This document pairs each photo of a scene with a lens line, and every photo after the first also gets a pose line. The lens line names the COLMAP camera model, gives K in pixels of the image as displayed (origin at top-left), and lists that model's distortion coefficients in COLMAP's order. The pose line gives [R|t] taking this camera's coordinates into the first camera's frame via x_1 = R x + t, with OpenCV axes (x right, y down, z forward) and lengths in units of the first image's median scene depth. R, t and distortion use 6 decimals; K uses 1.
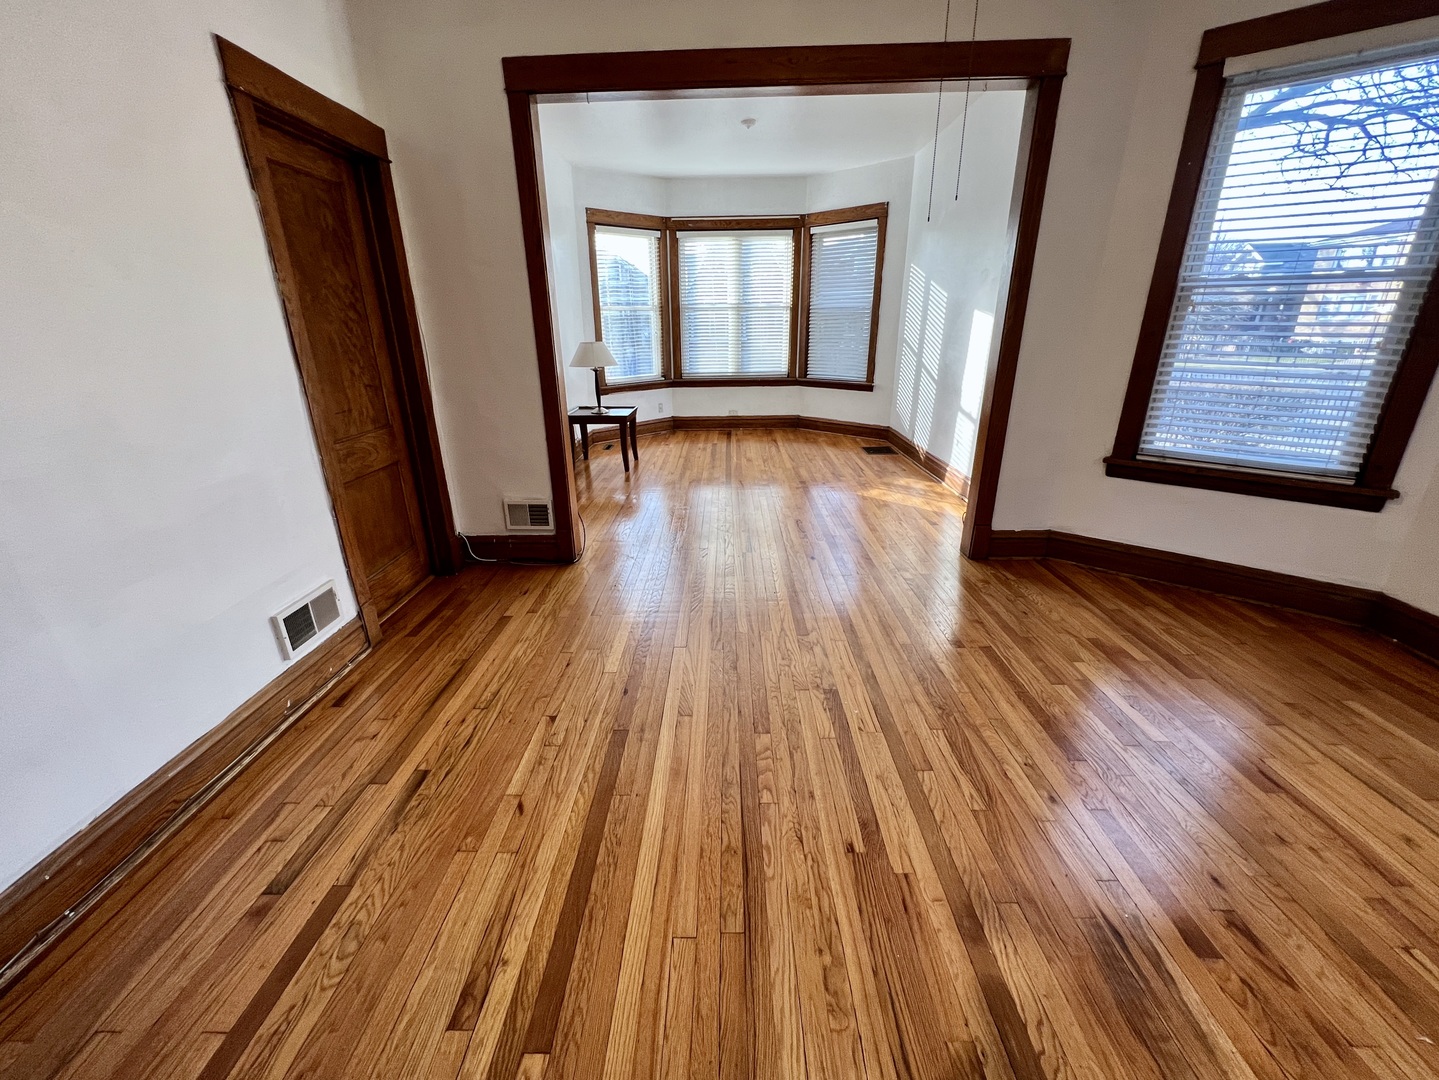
lens RADIAL K [[582.7, 0, 726.0], [0, 582.7, 536.5], [0, 0, 1]] dist [-0.001015, -0.000330]
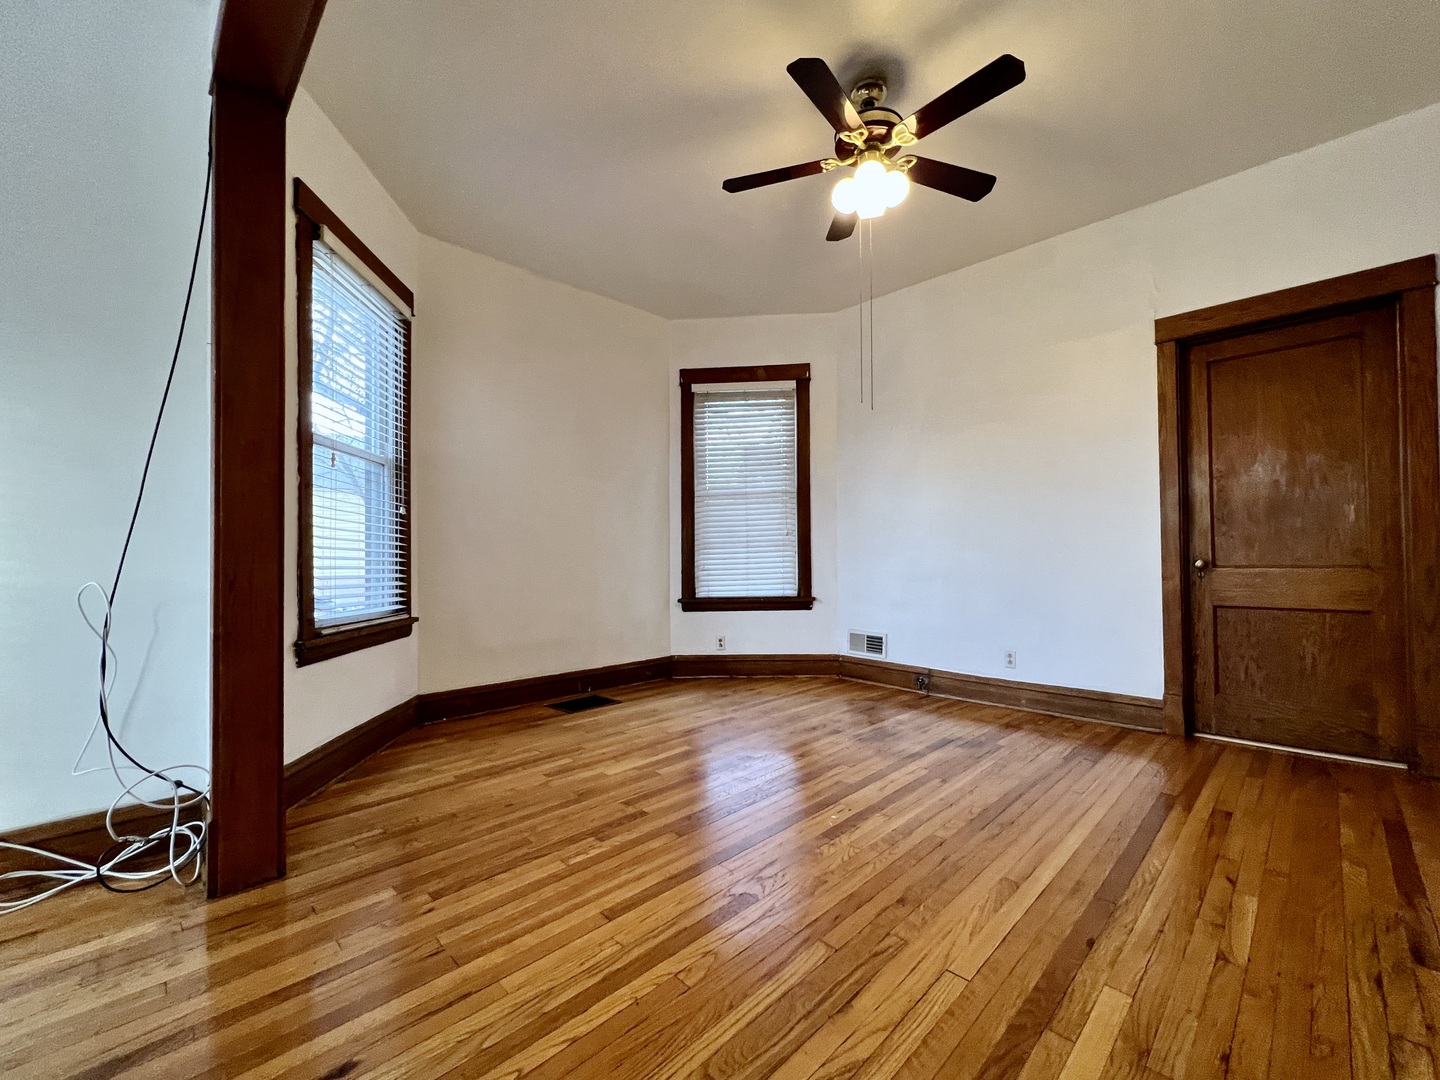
lens RADIAL K [[583.1, 0, 739.9], [0, 583.1, 545.4], [0, 0, 1]] dist [-0.001015, -0.000330]
pose [[-0.708838, 0.028278, 0.704805, -0.122654], [0.257473, 0.940625, 0.221206, -0.128697], [-0.656702, 0.338267, -0.674031, 0.520111]]
